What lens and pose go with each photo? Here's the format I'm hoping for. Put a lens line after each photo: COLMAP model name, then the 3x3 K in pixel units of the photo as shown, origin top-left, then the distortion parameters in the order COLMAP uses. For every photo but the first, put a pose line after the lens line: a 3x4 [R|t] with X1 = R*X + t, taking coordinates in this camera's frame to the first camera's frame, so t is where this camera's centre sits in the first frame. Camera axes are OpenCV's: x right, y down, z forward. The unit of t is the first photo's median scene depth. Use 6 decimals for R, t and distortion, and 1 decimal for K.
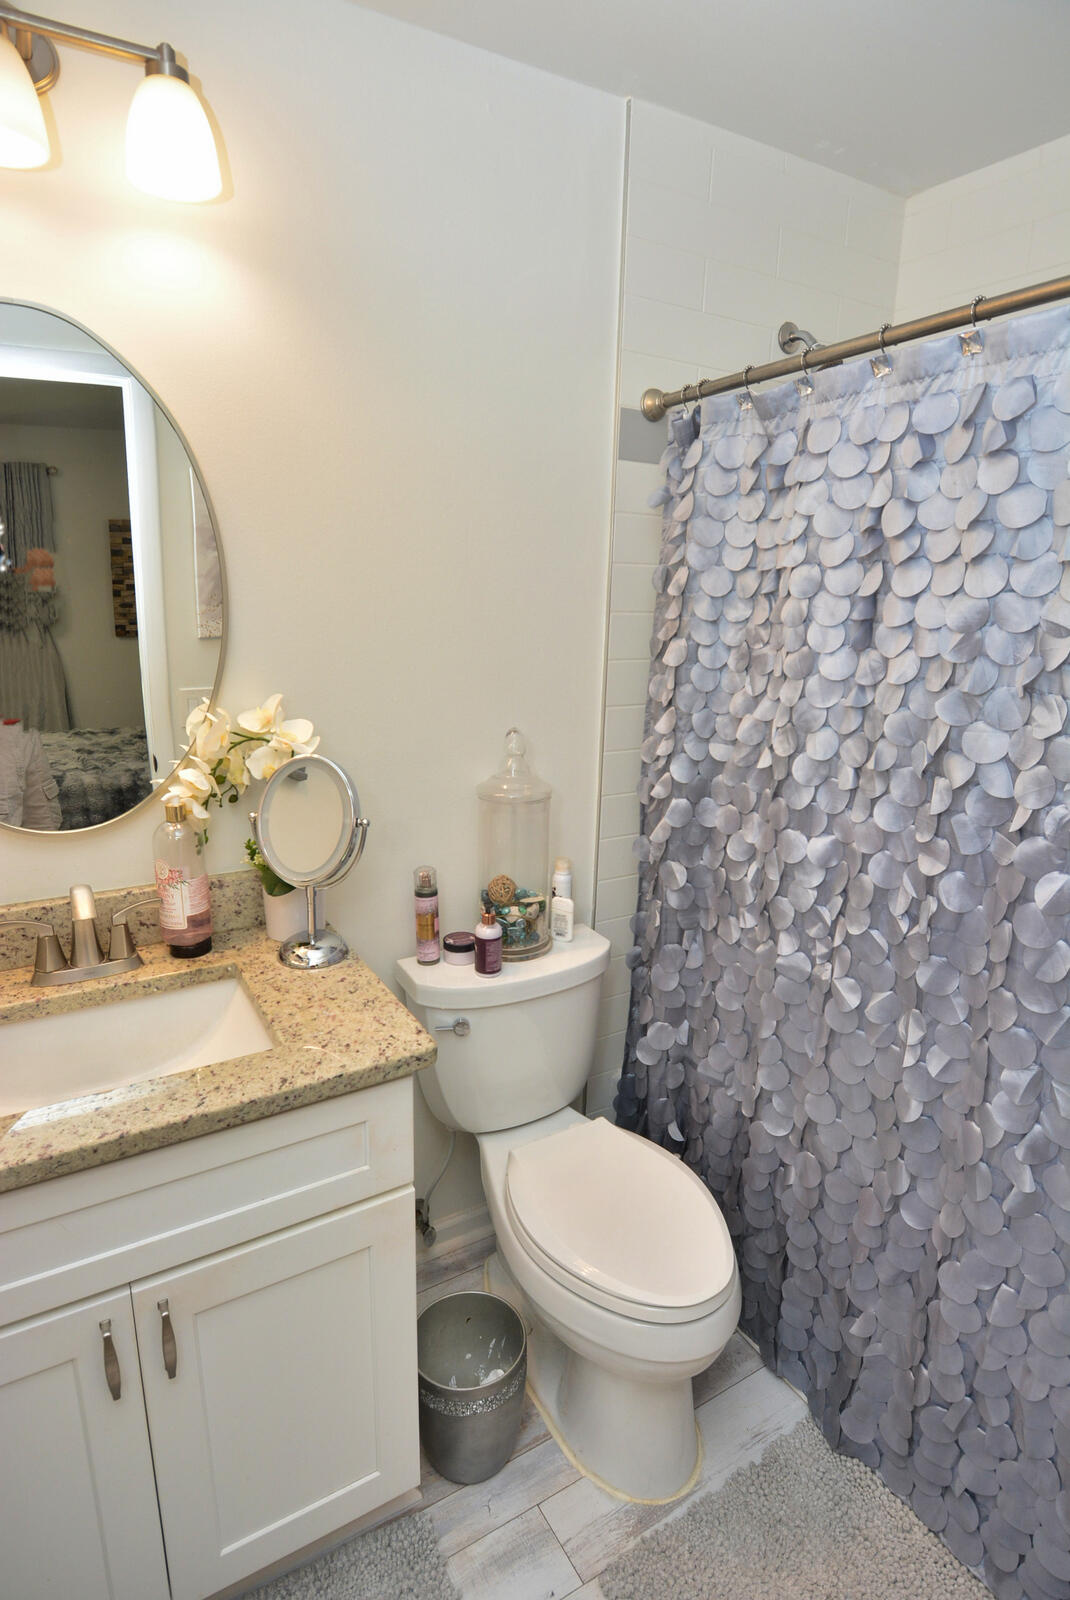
lens RADIAL K [[863.5, 0, 535.9], [0, 863.5, 807.6], [0, 0, 1]] dist [0.016956, -0.014472]
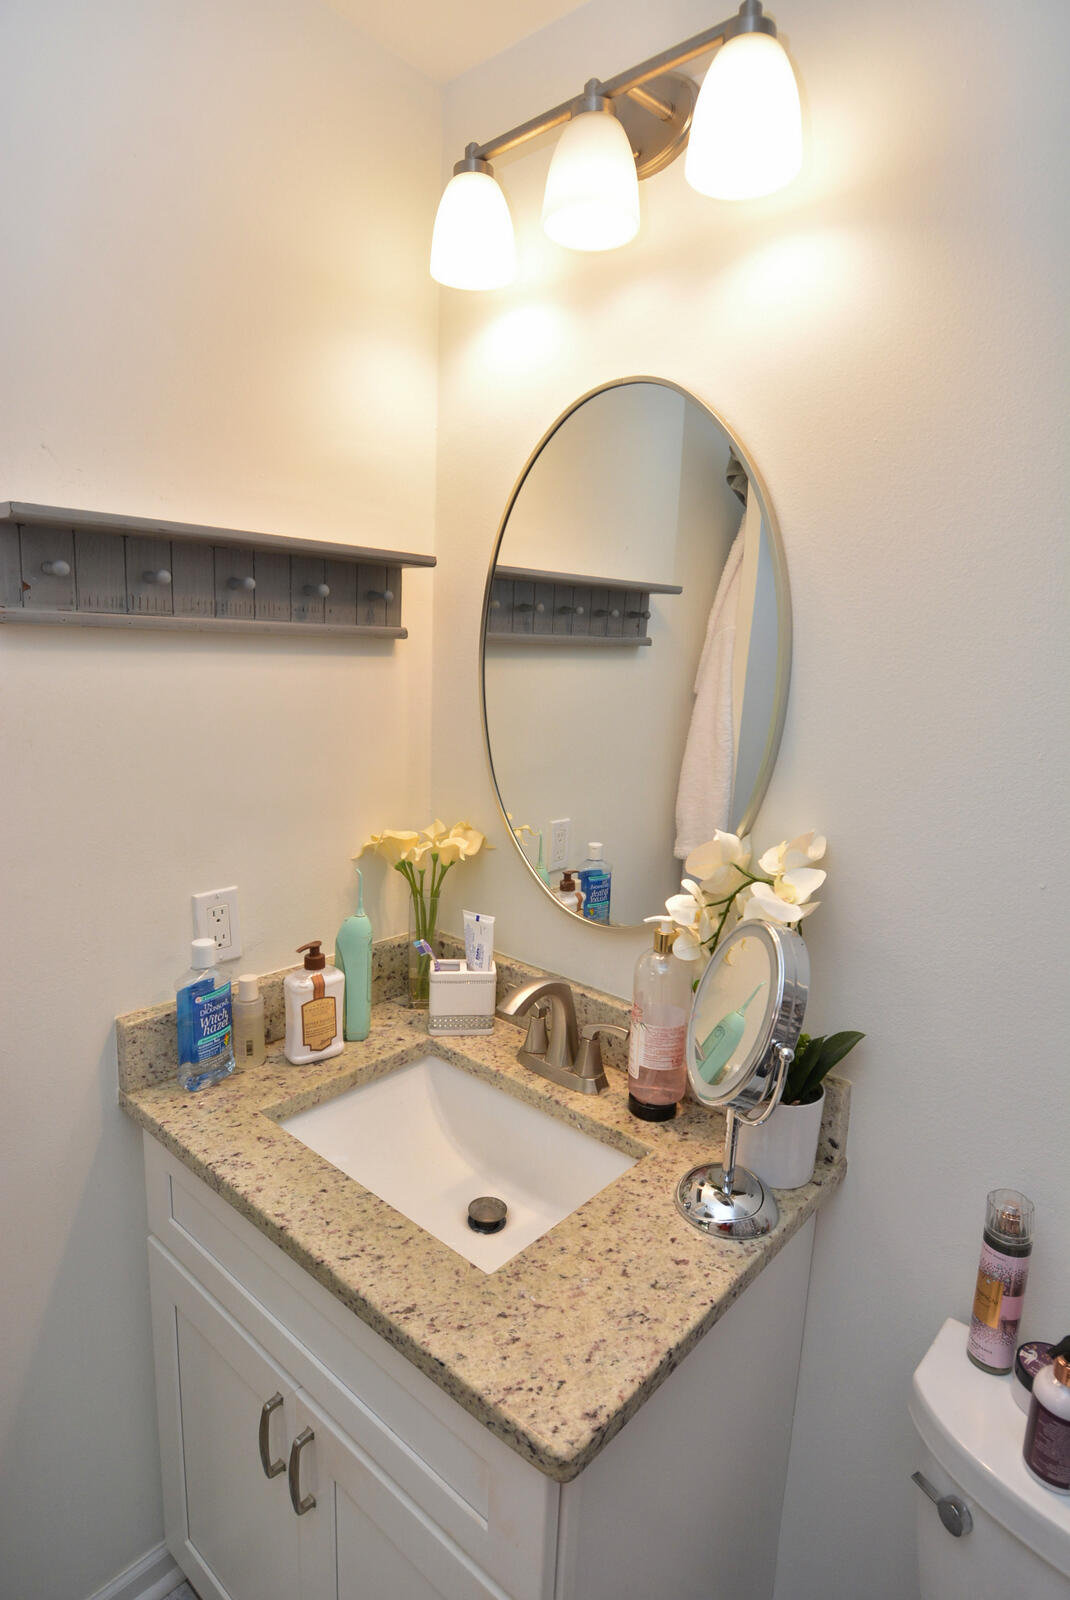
lens RADIAL K [[863.5, 0, 536.3], [0, 863.5, 789.8], [0, 0, 1]] dist [0.016956, -0.014472]
pose [[0.320266, 0.171744, -0.931629, 0.295200], [-0.281058, 0.956377, 0.079687, -0.167464], [0.904675, 0.236321, 0.354565, 0.569924]]
